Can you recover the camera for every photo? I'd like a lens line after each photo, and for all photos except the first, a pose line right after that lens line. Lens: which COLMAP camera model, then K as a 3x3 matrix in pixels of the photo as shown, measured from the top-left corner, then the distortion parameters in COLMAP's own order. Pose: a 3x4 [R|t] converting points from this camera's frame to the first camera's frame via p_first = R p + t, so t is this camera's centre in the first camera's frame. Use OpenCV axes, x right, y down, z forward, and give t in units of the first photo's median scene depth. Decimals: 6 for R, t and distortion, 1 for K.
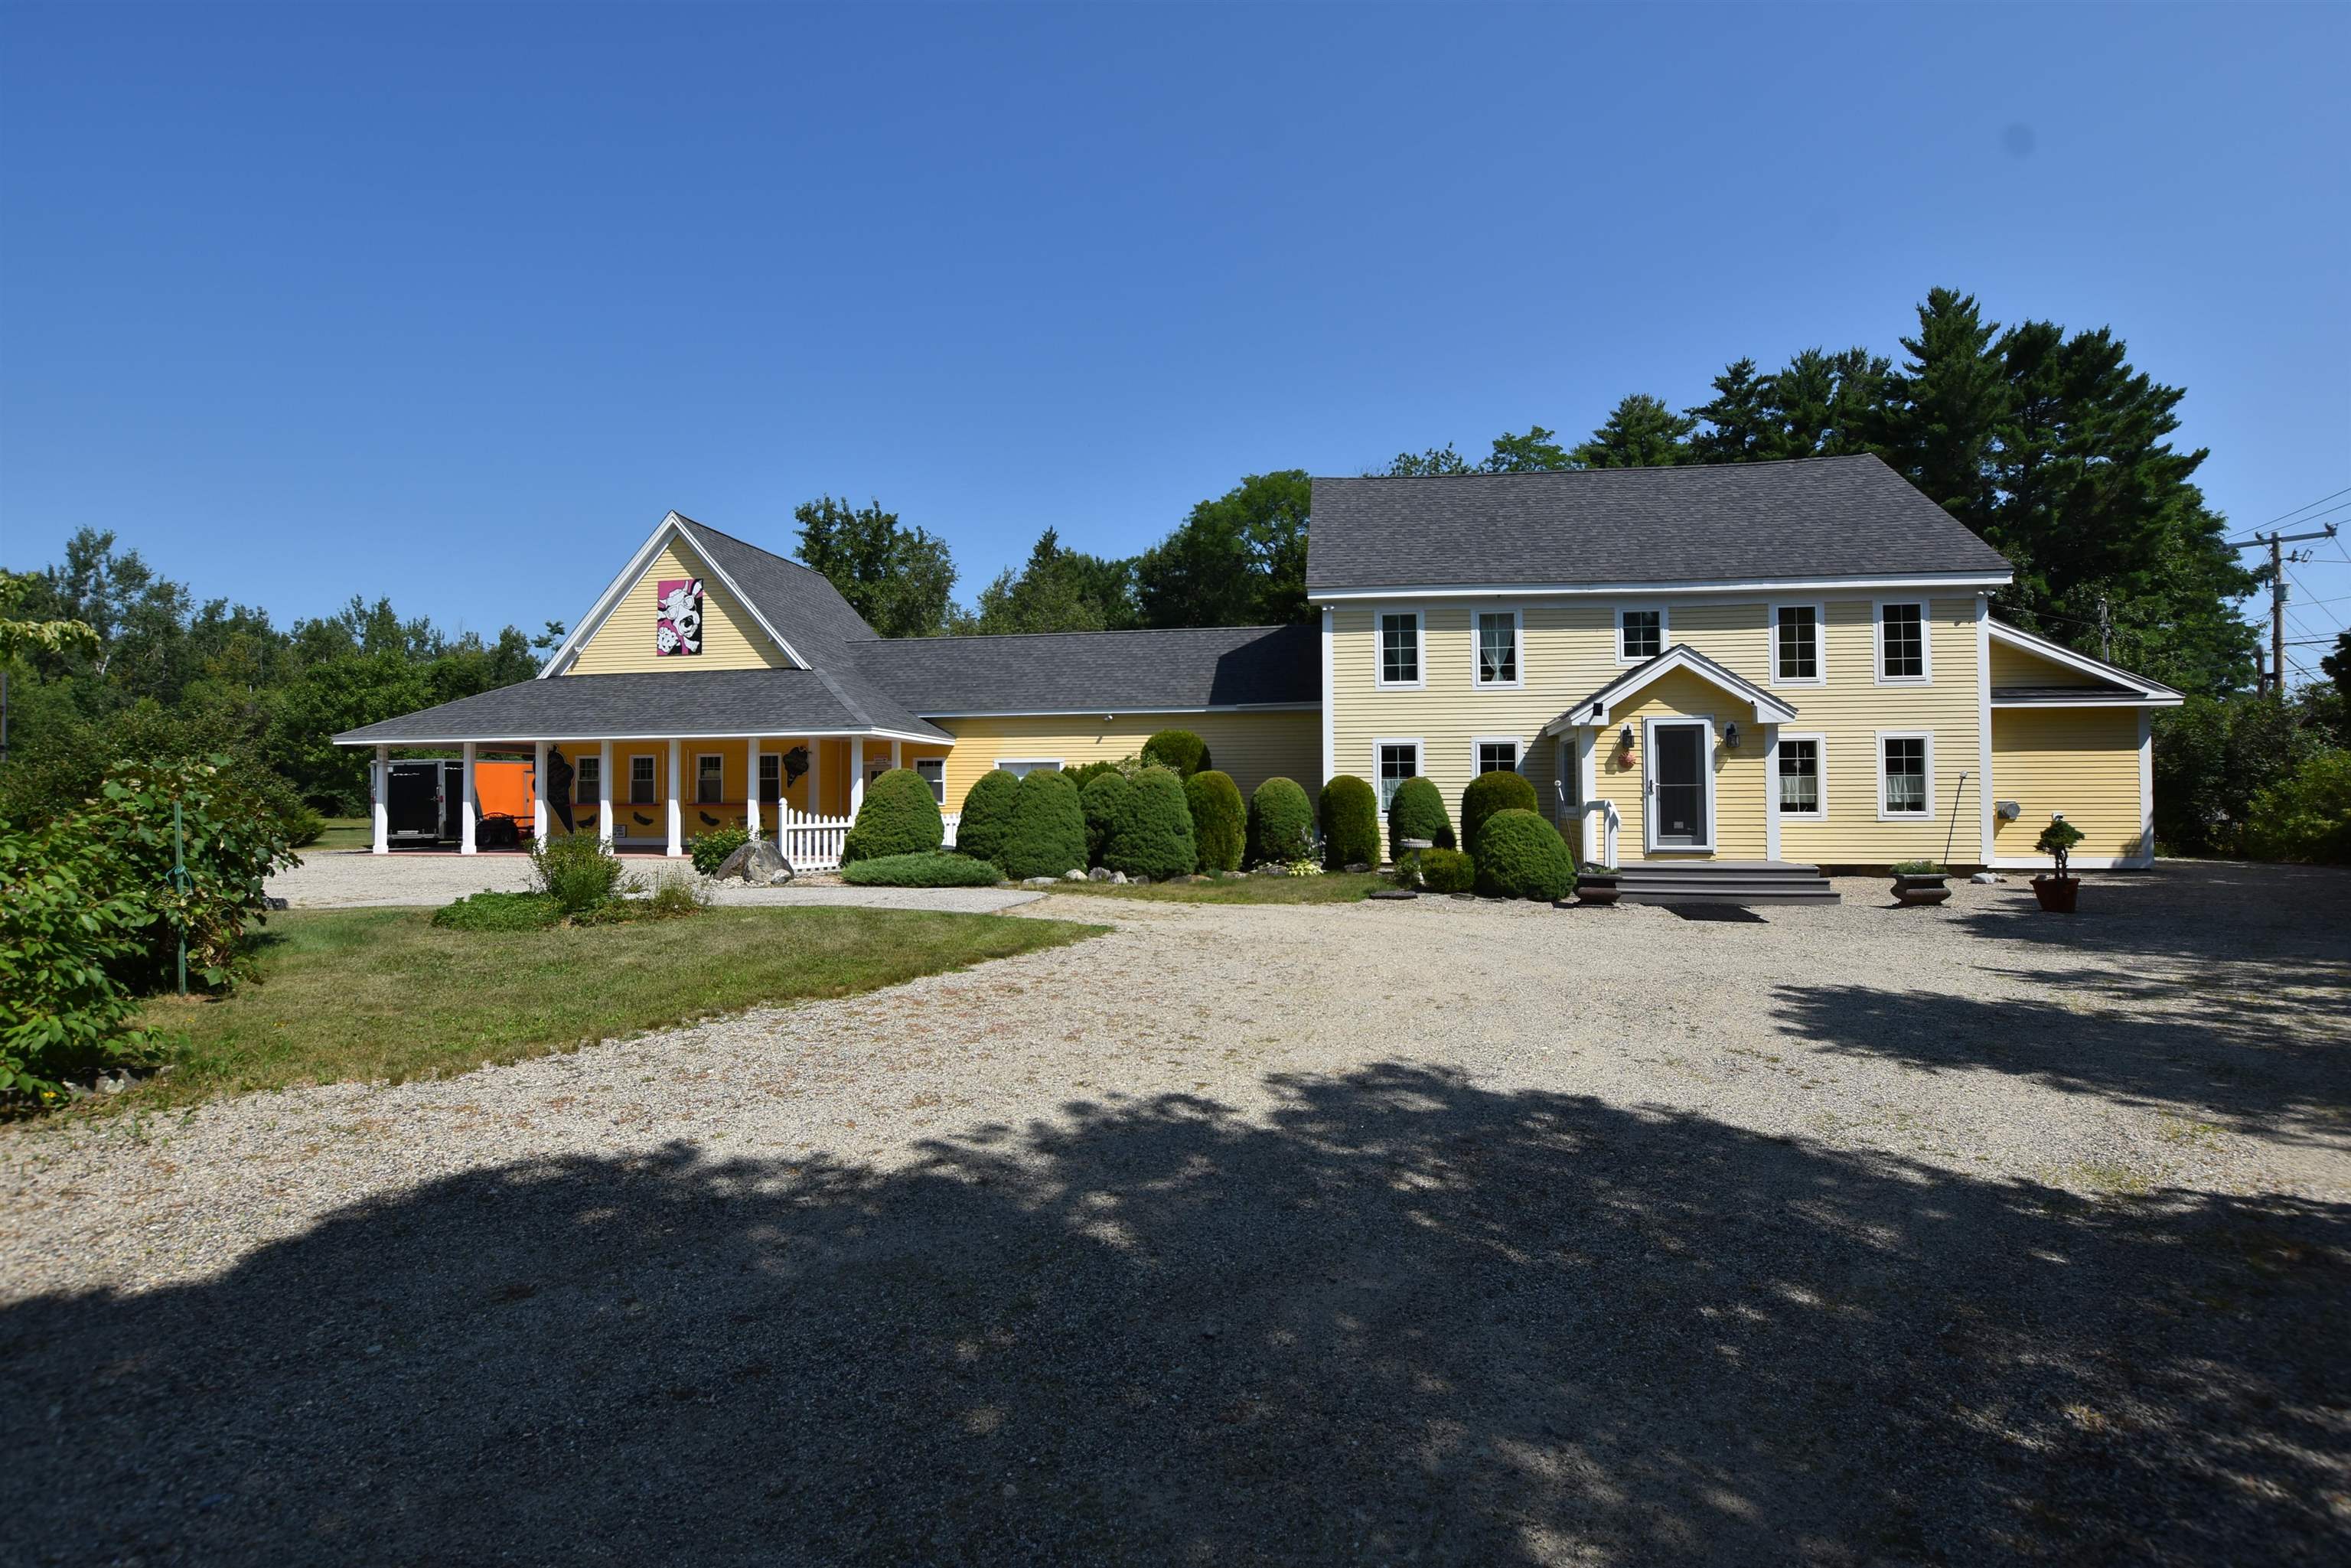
lens RADIAL K [[1058.4, 0, 1179.6], [0, 1058.4, 785.5], [0, 0, 1]] dist [-0.027324, 0.002999]
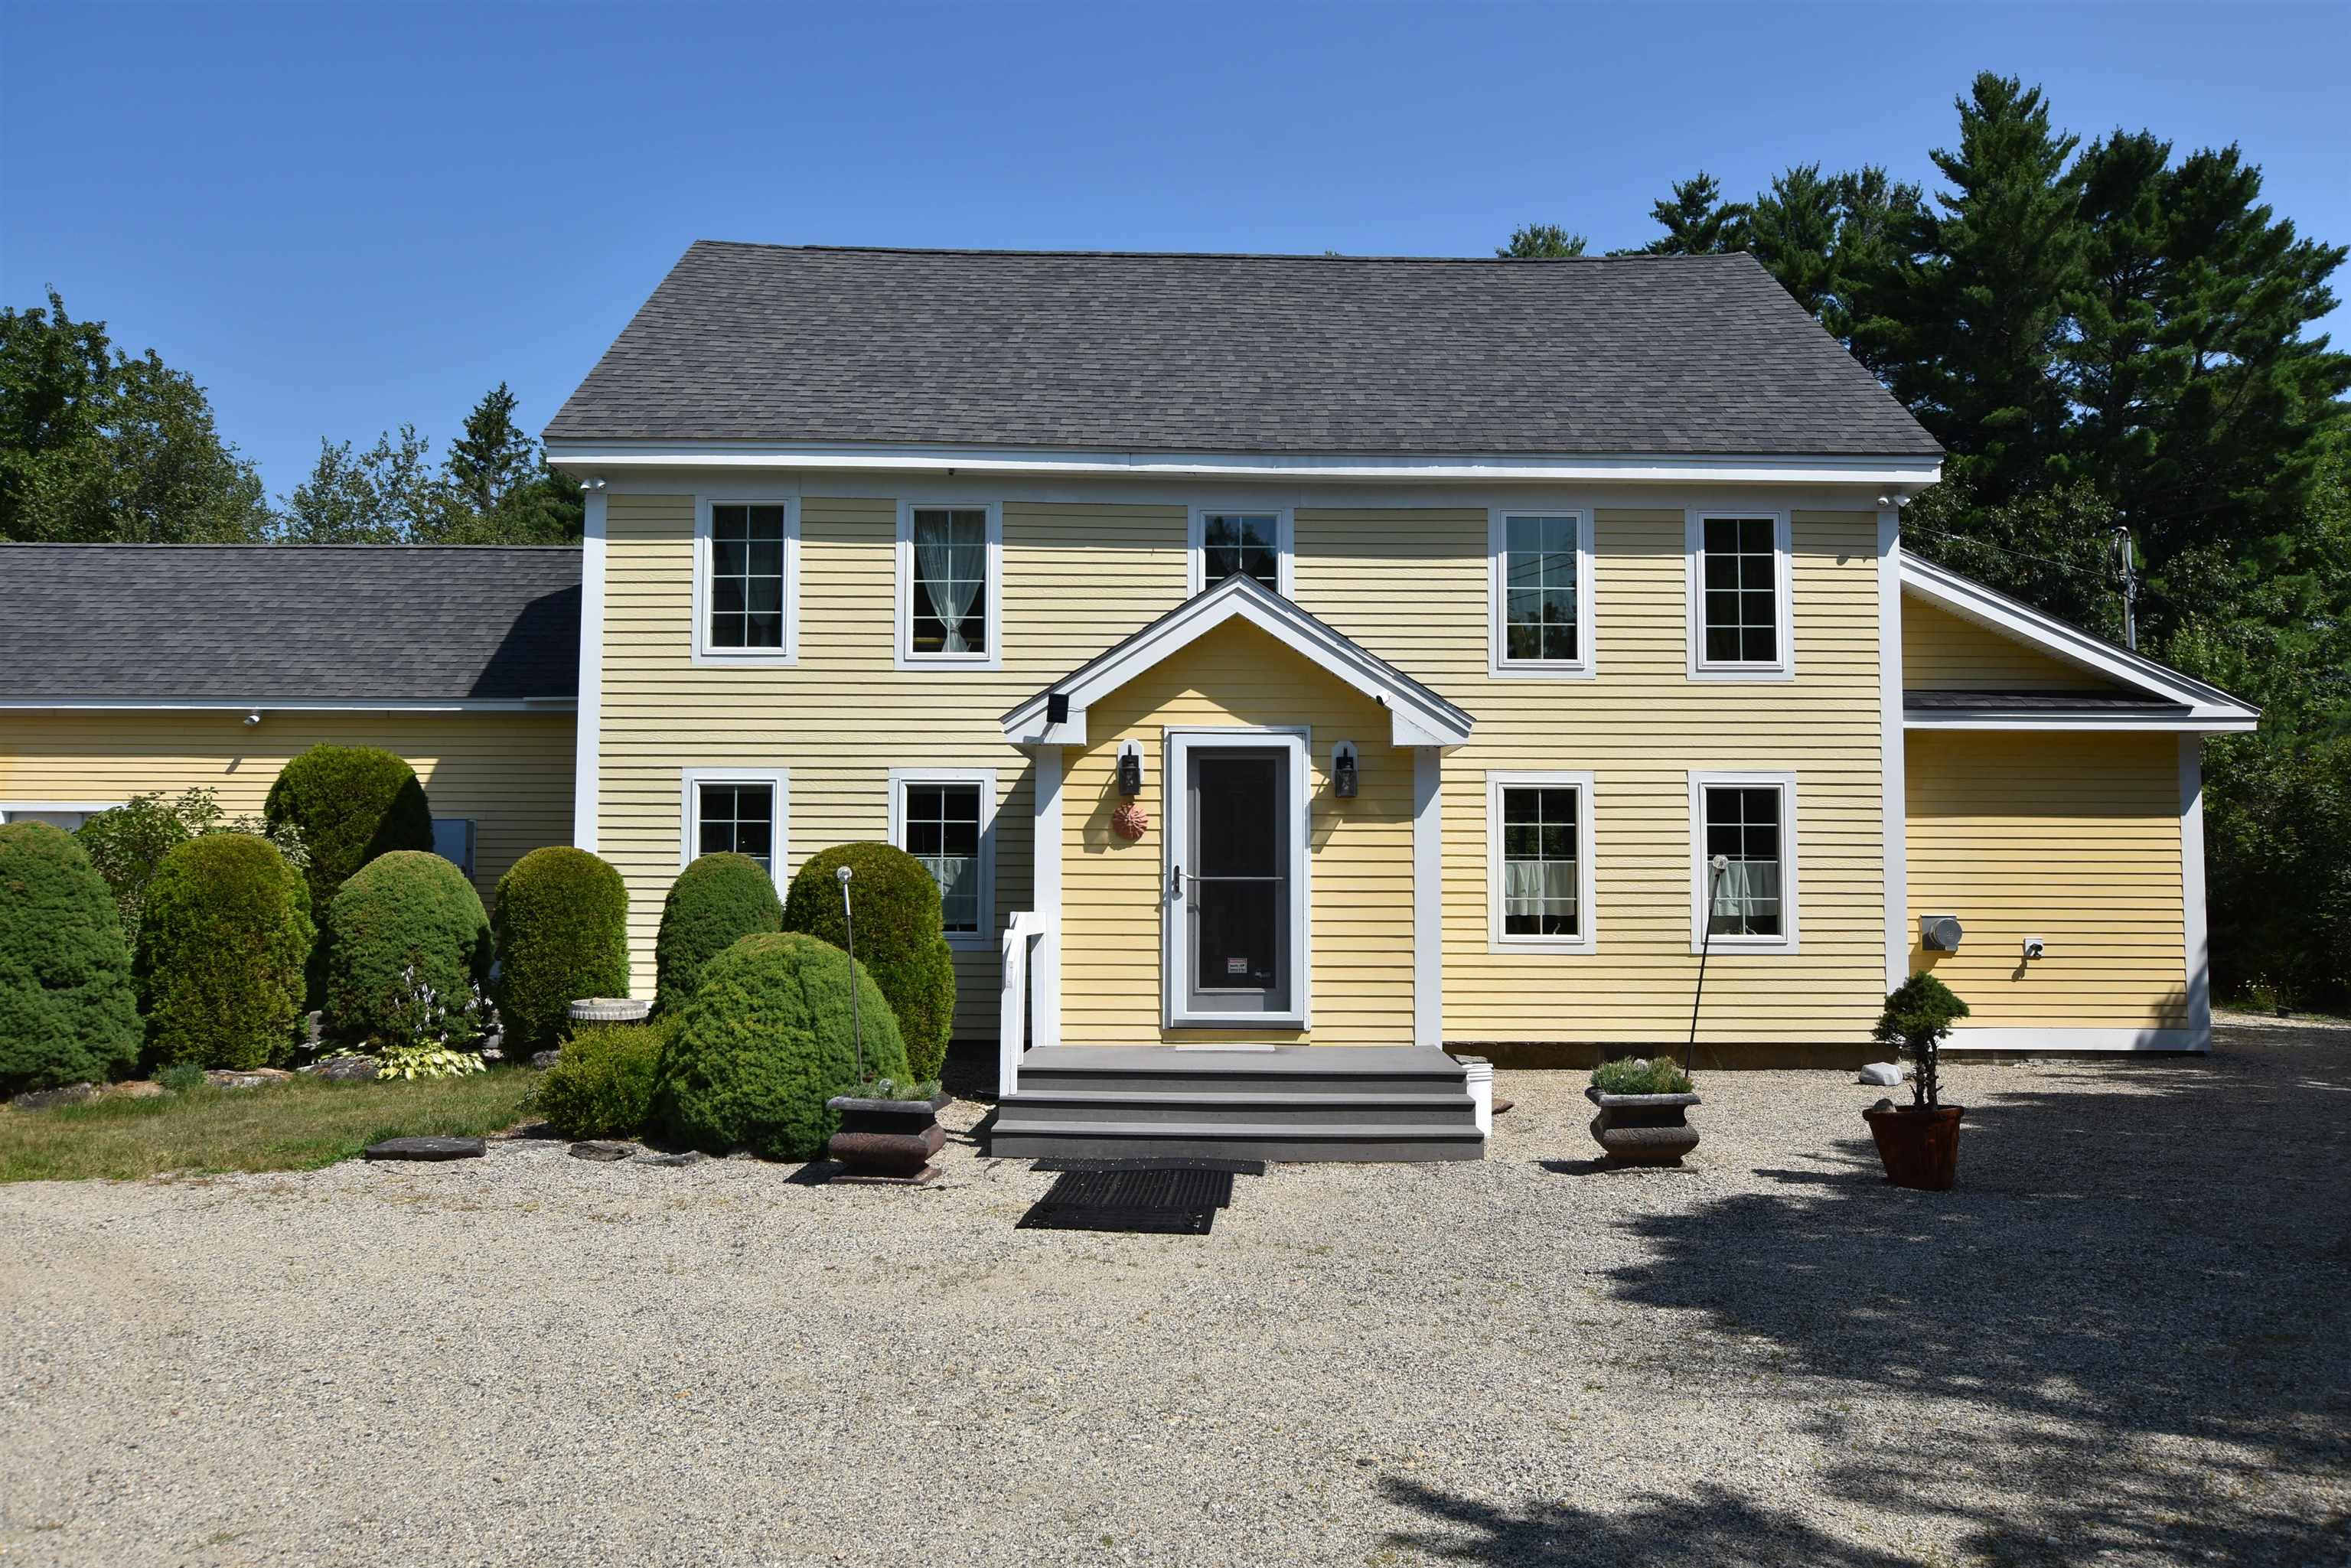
lens RADIAL K [[1775.7, 0, 1168.6], [0, 1775.7, 787.6], [0, 0, 1]] dist [-0.000944, 0.032468]
pose [[0.984505, 0.018094, 0.174421, 0.259536], [-0.010600, 0.998984, -0.043802, -0.004694], [-0.175036, 0.041275, 0.983696, 0.204716]]
